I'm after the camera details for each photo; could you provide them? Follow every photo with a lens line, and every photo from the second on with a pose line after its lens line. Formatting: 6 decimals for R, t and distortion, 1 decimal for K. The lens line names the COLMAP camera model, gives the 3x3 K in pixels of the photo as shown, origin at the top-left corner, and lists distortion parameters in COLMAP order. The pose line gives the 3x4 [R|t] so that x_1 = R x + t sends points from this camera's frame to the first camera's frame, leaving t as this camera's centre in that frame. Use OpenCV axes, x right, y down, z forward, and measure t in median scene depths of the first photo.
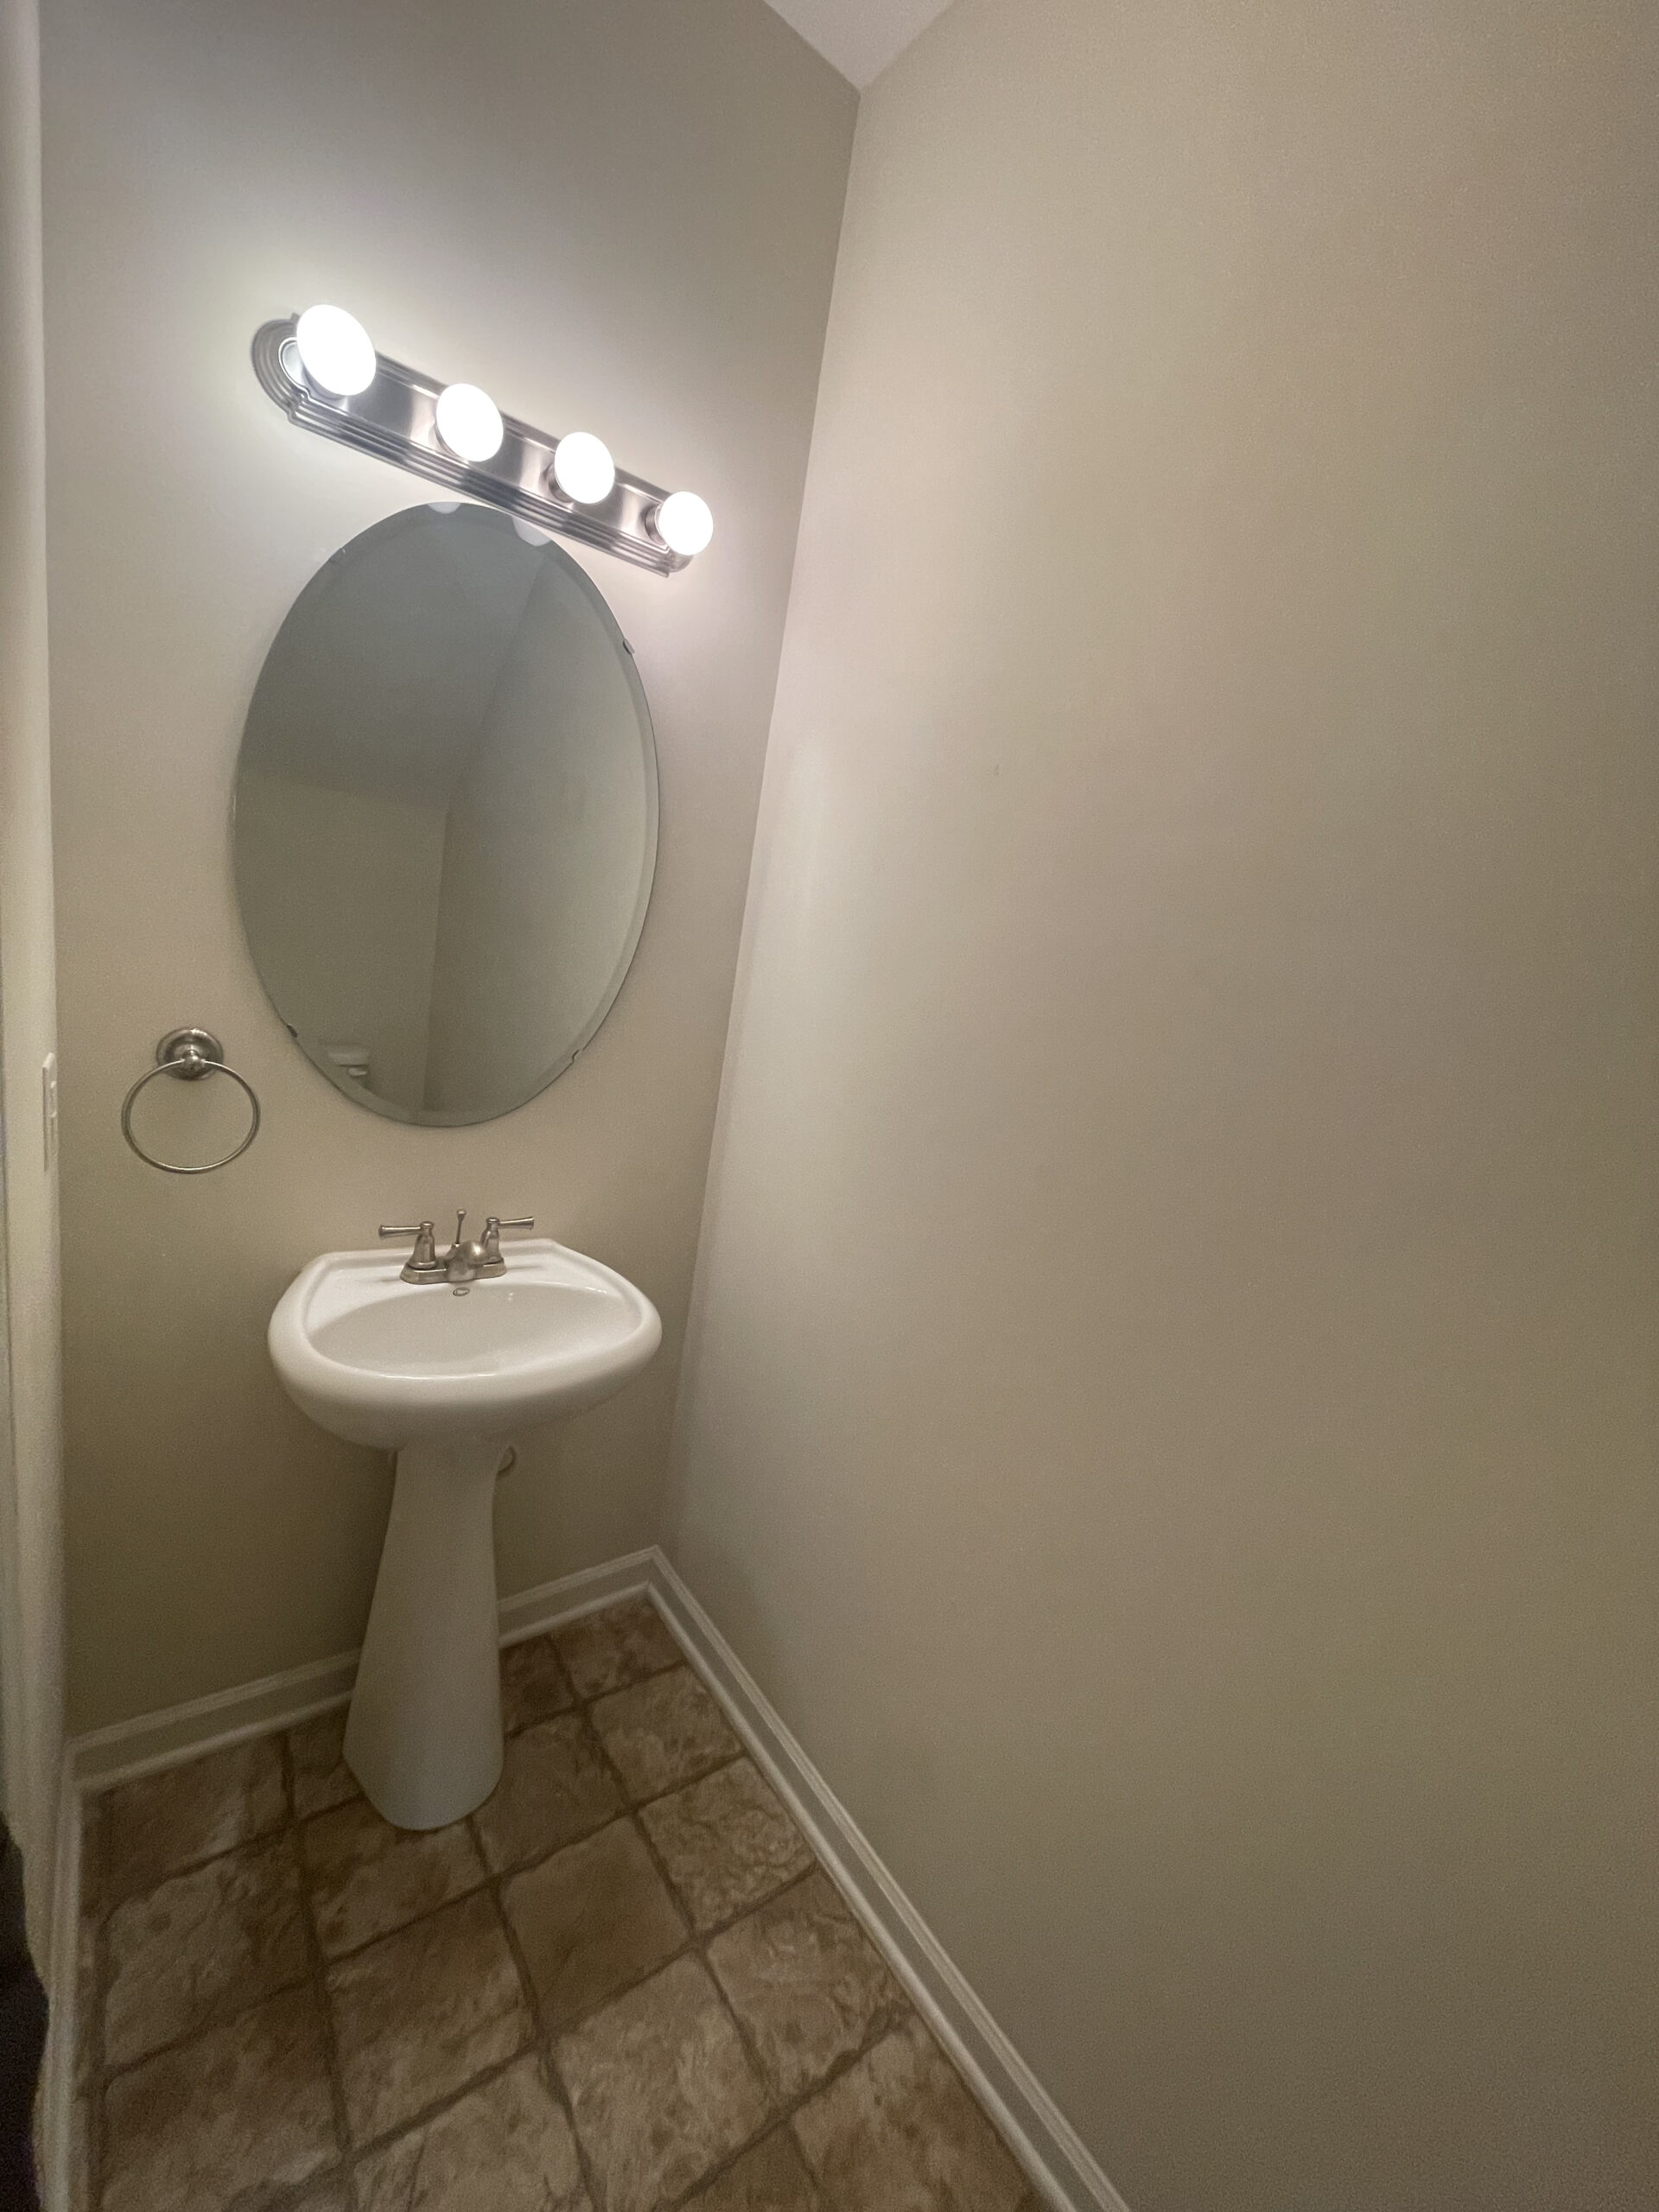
lens RADIAL K [[896.8, 0, 828.7], [0, 896.8, 1106.8], [0, 0, 1]] dist [0.003250, -0.000201]
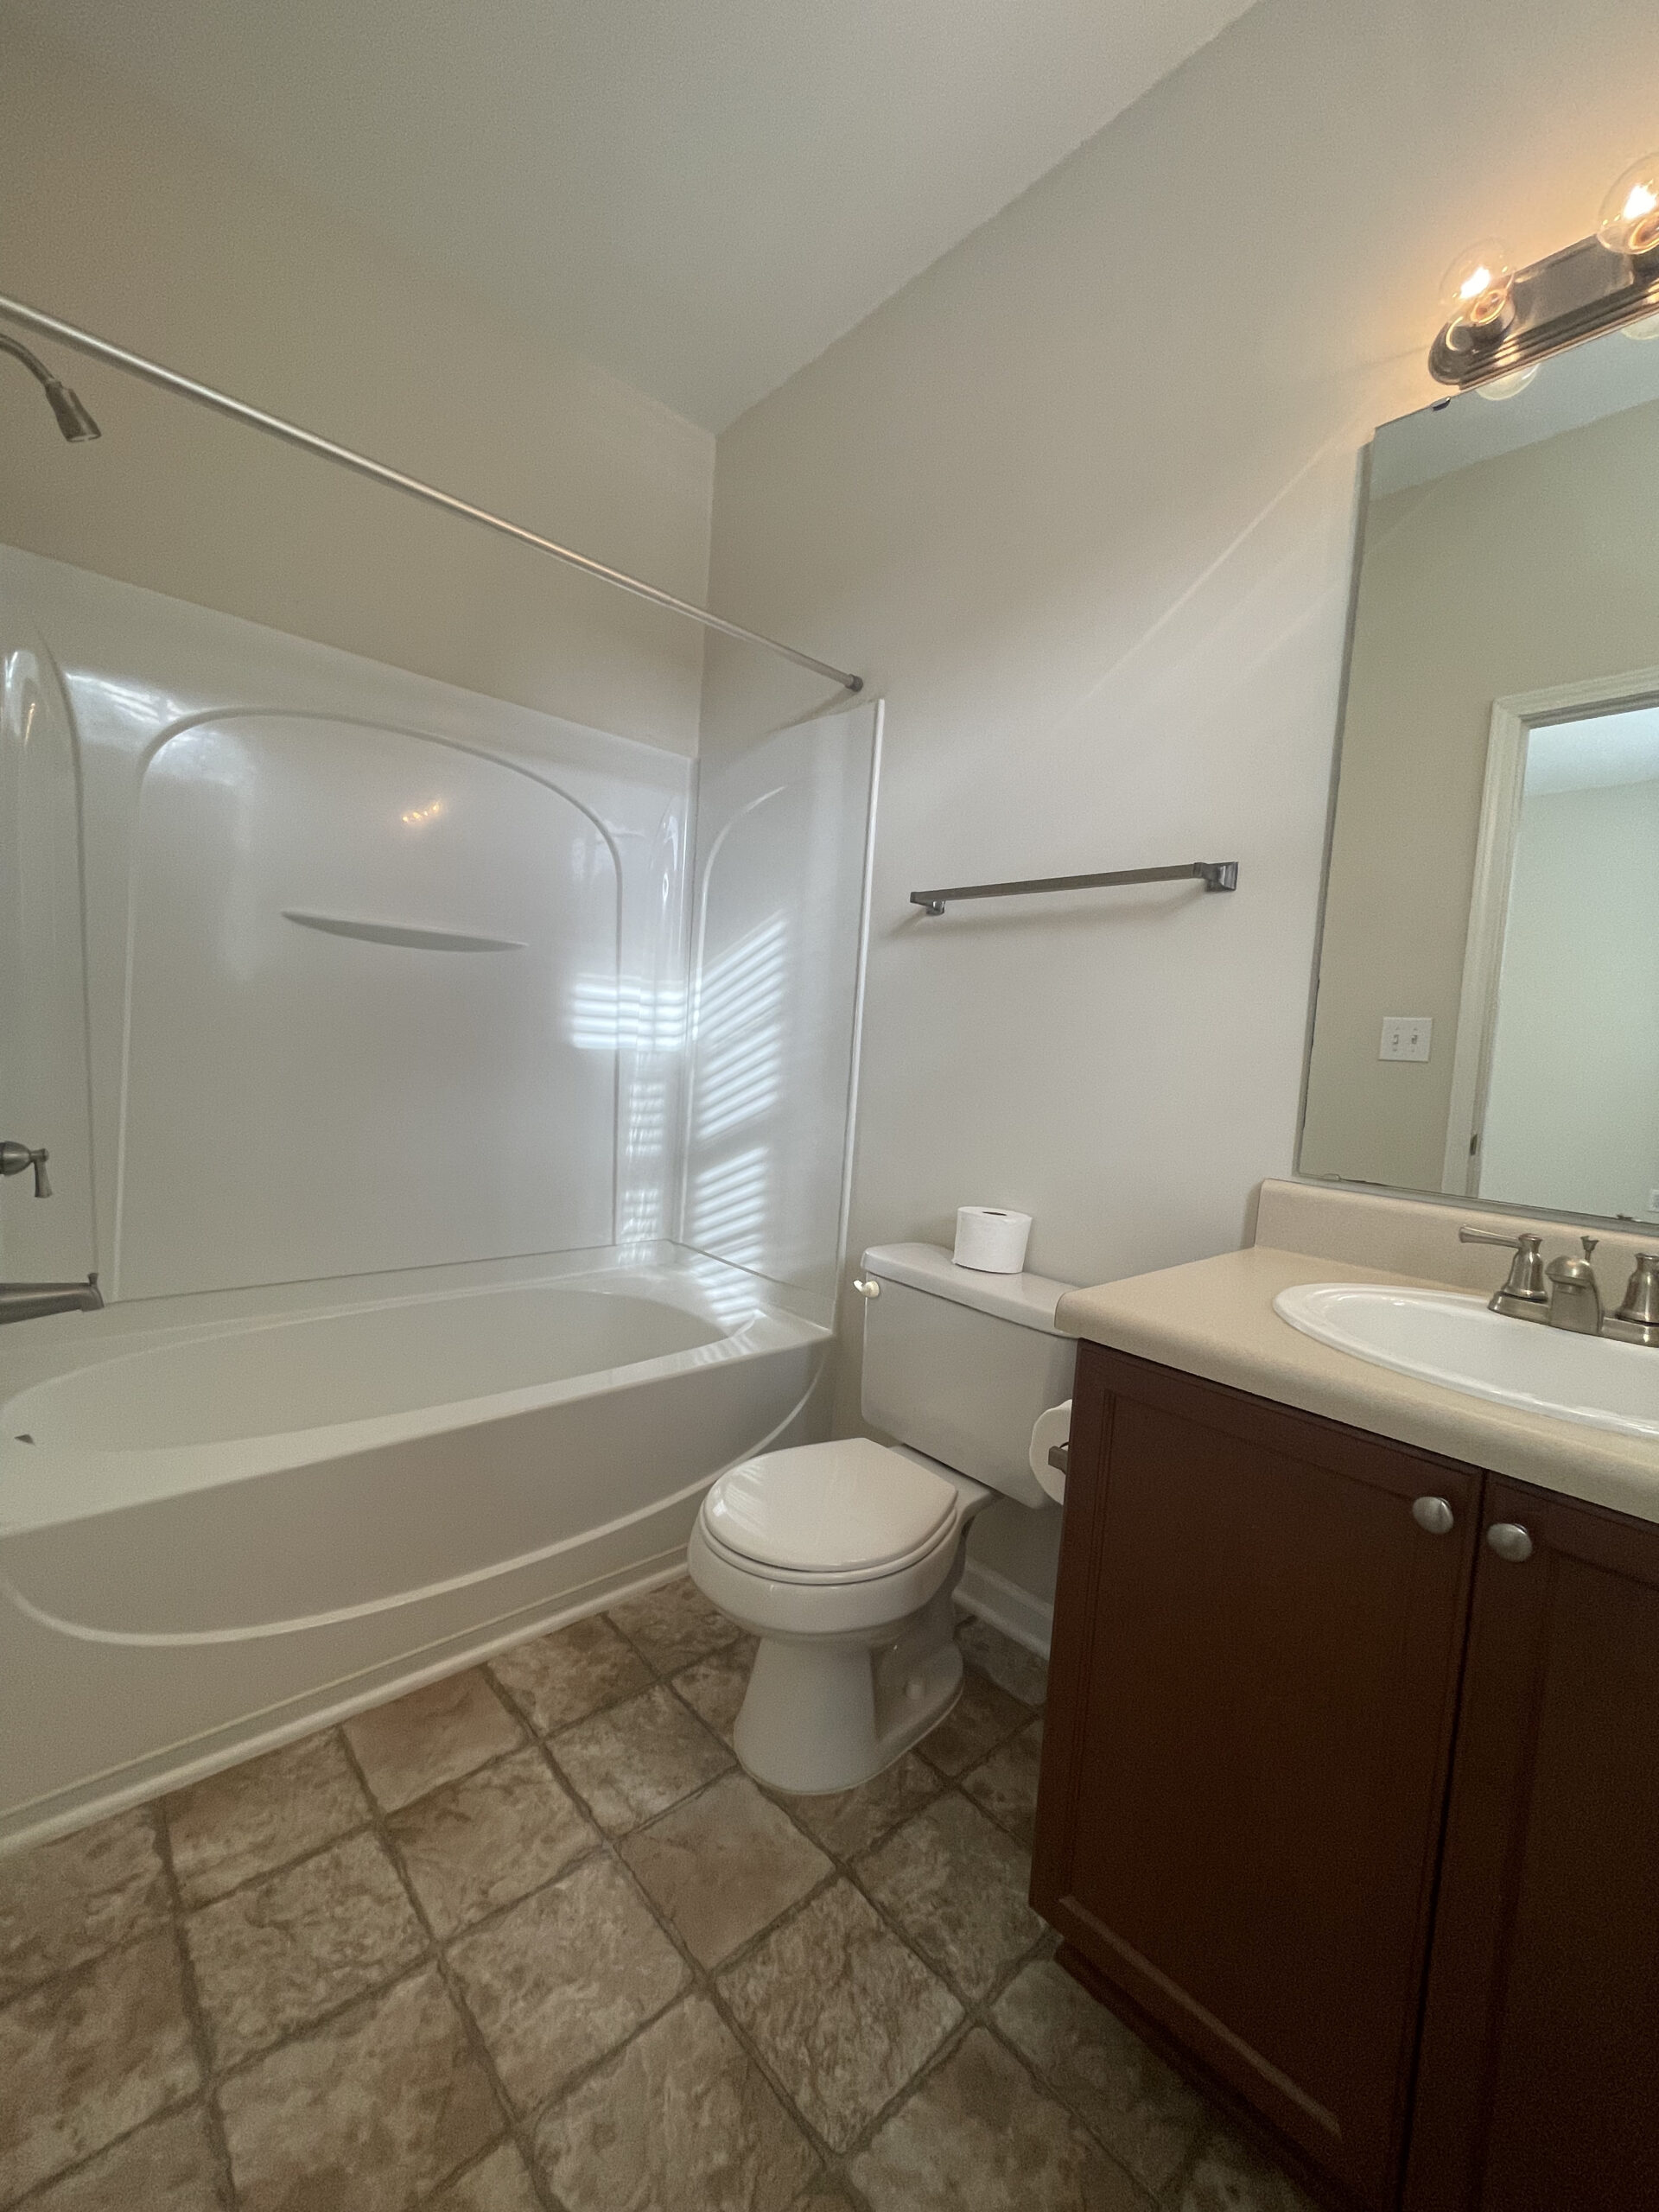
lens RADIAL K [[896.8, 0, 826.8], [0, 896.8, 1108.3], [0, 0, 1]] dist [0.003250, -0.000201]
pose [[0.104051, -0.078587, -0.991462, 0.758675], [-0.237696, 0.966020, -0.101516, 0.234521], [0.965751, 0.246229, 0.081835, 0.880374]]
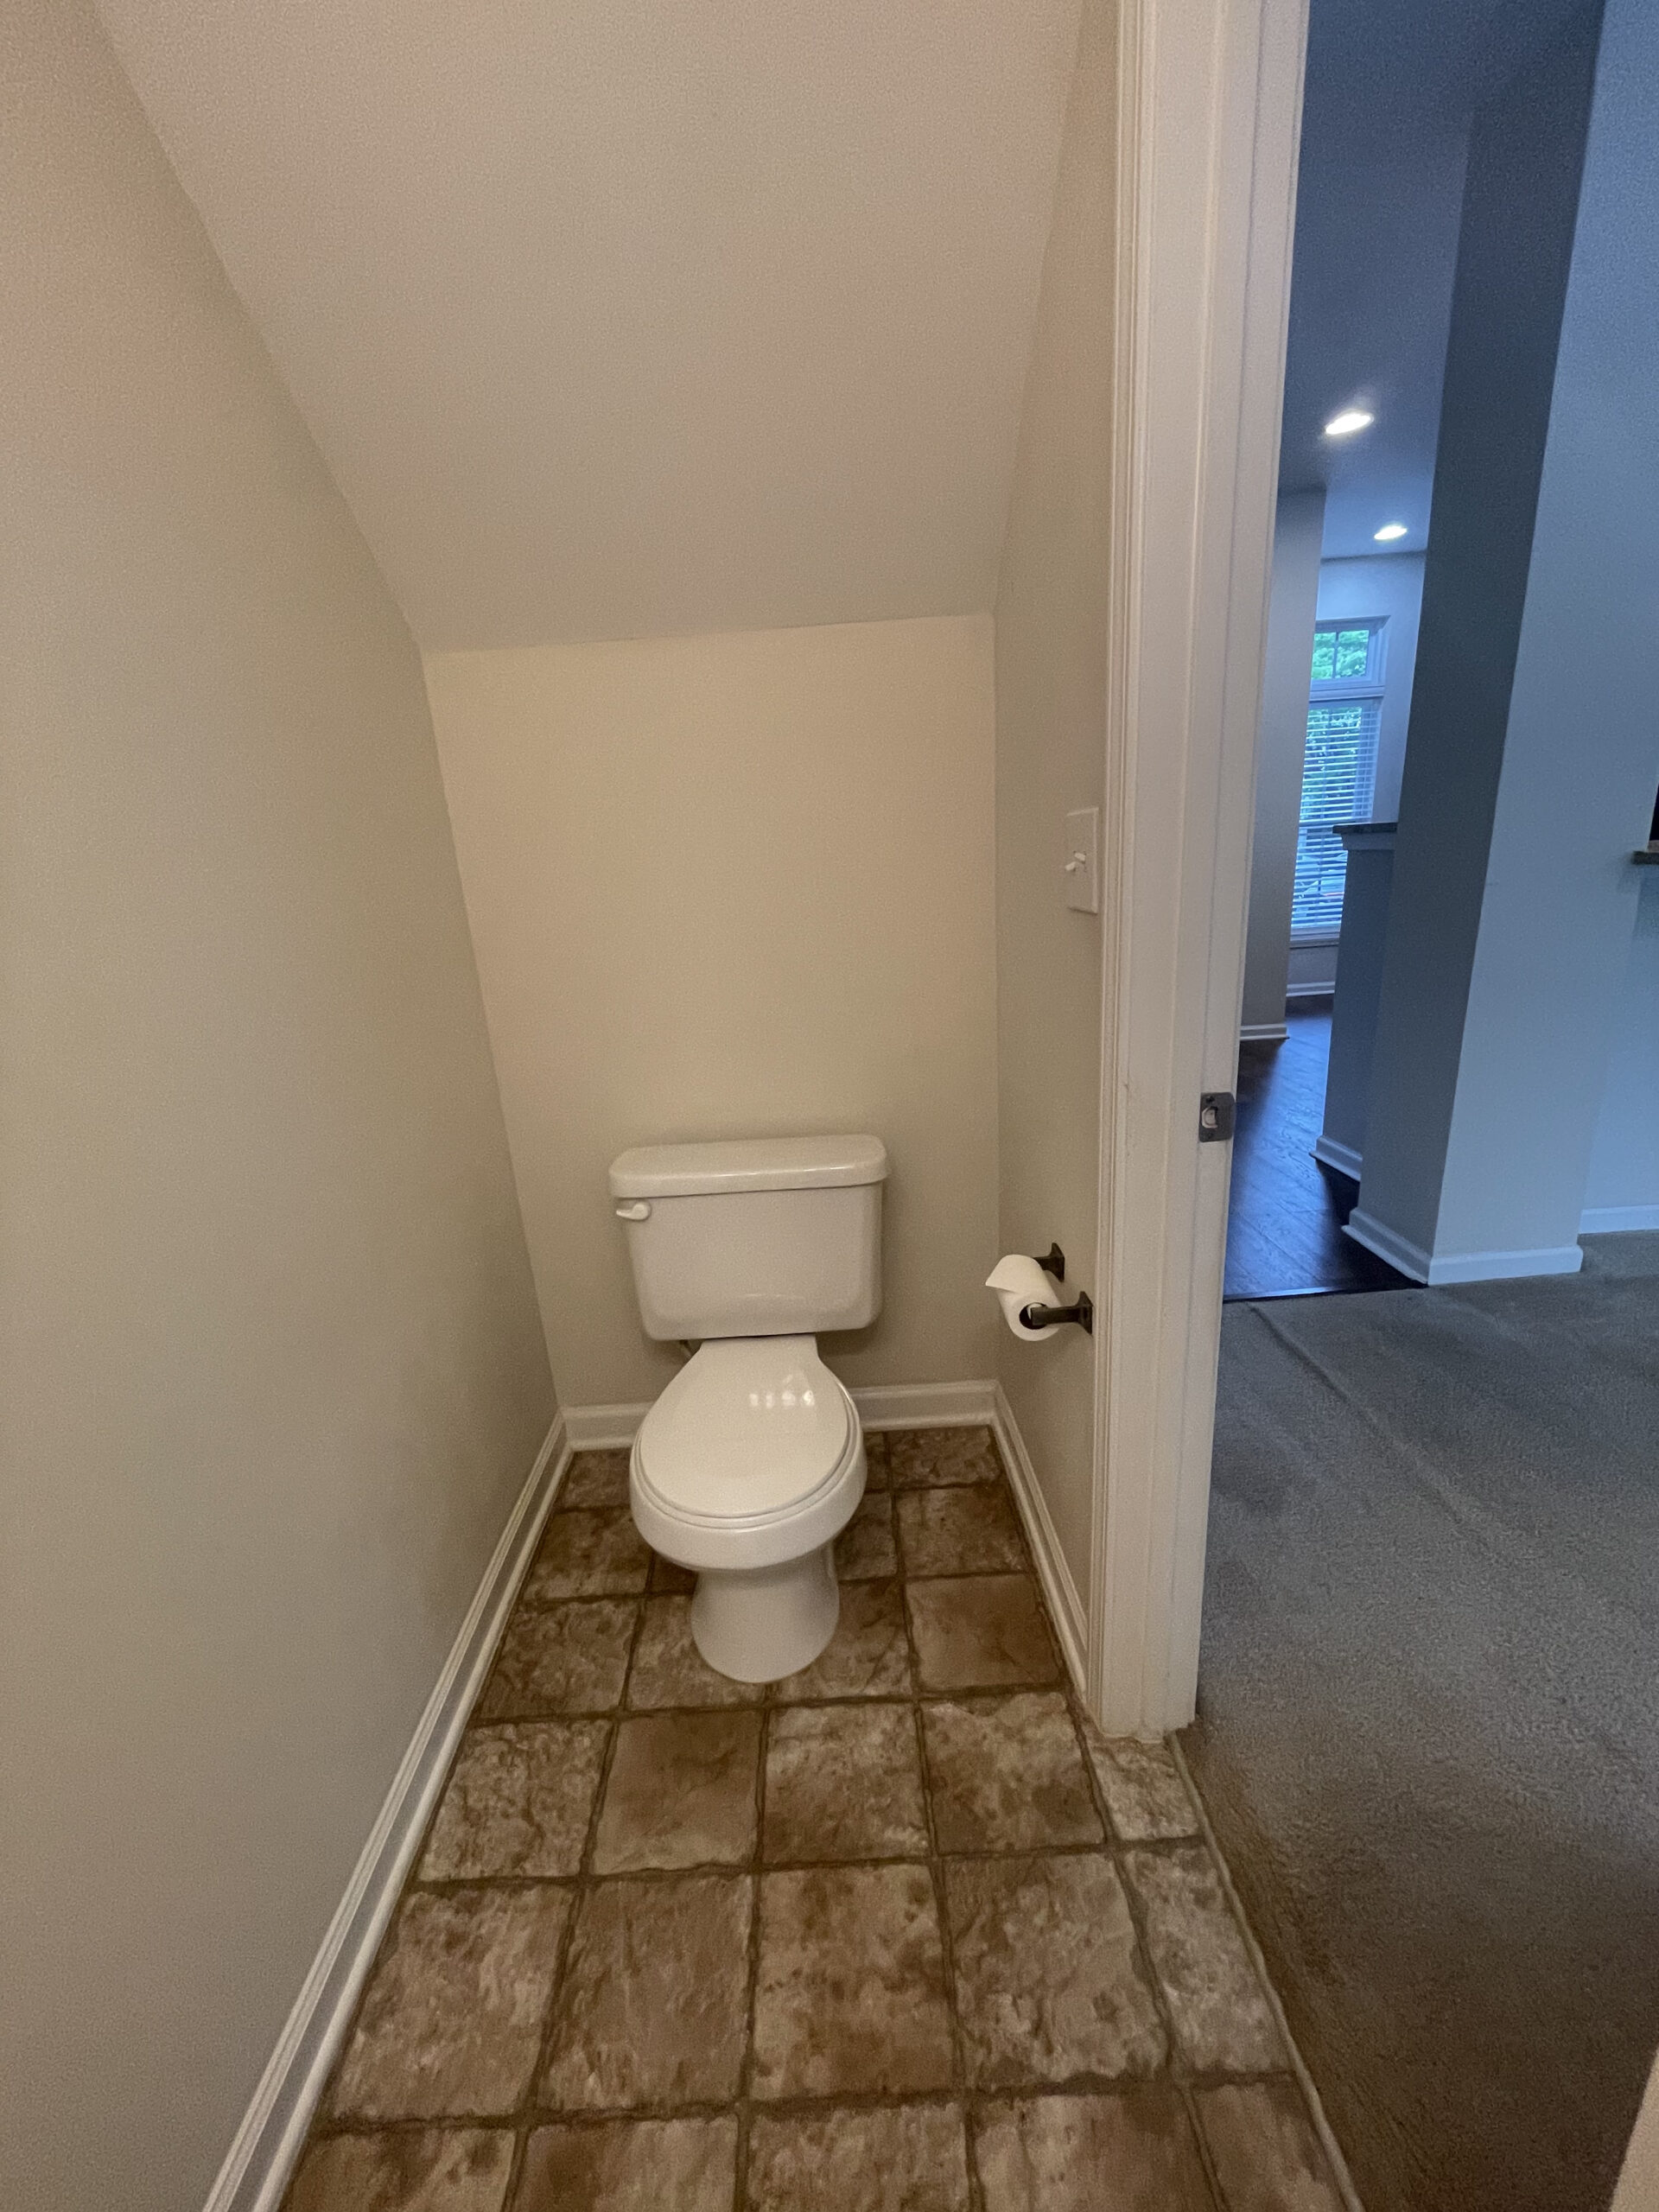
lens RADIAL K [[896.8, 0, 820.4], [0, 896.8, 1112.3], [0, 0, 1]] dist [0.003250, -0.000201]
pose [[-0.804291, -0.266921, 0.530913, -0.731048], [0.053859, 0.857017, 0.512465, -0.204753], [-0.591789, 0.440766, -0.674916, 1.307186]]
